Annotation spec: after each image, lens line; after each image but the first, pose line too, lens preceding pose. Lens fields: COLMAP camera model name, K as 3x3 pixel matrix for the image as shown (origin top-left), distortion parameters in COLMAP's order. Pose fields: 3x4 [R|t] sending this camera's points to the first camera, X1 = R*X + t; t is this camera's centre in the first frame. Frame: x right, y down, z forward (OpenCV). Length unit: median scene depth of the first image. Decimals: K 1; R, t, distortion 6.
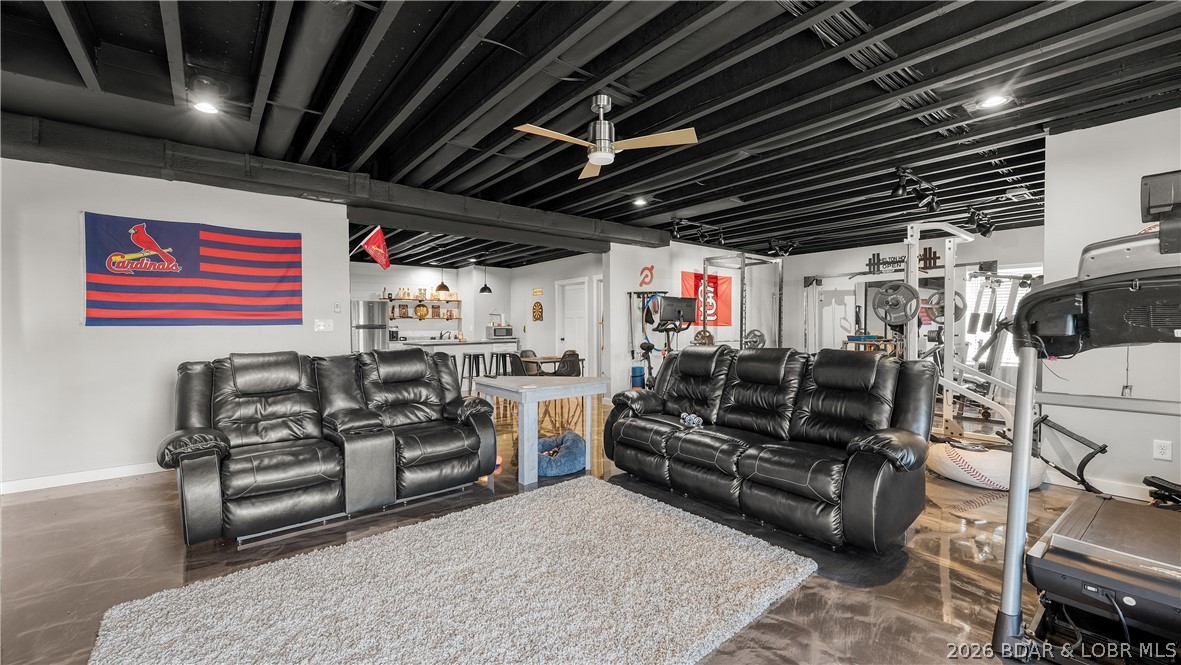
lens RADIAL K [[477.2, 0, 588.5], [0, 477.2, 336.8], [0, 0, 1]] dist [-0.011186, 0.000586]
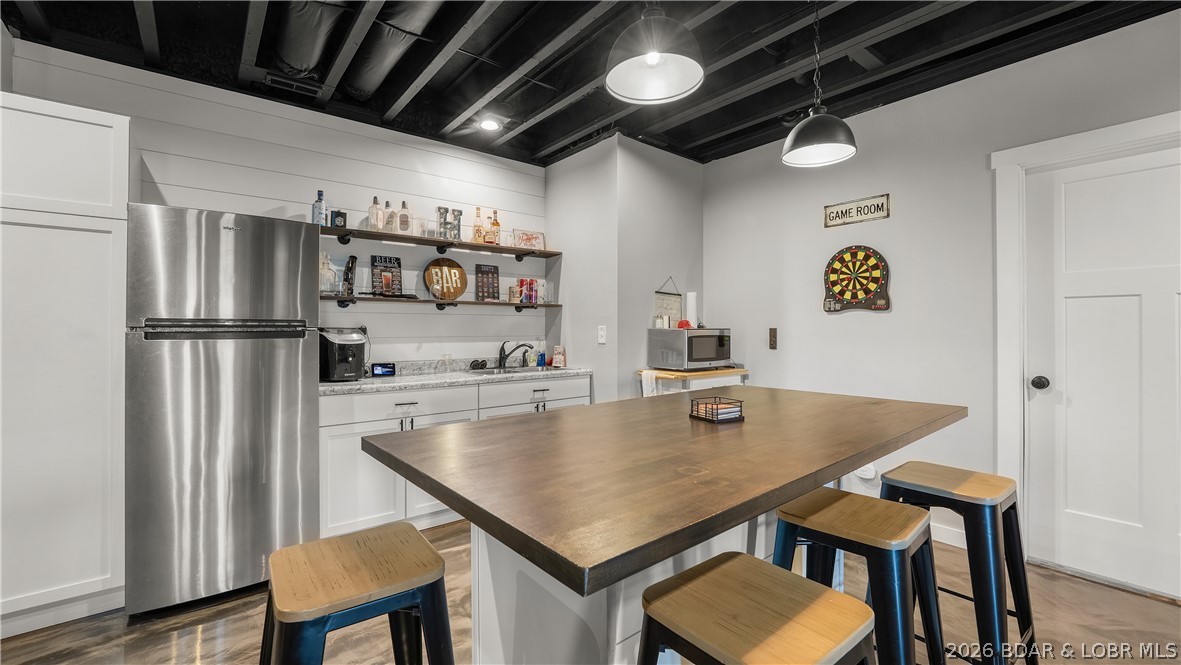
lens RADIAL K [[477.2, 0, 593.7], [0, 477.2, 328.7], [0, 0, 1]] dist [-0.011186, 0.000586]
pose [[0.998519, 0.004330, 0.054225, -0.270421], [-0.002674, 0.999529, -0.030582, -0.012428], [-0.054332, 0.030392, 0.998060, 0.685204]]
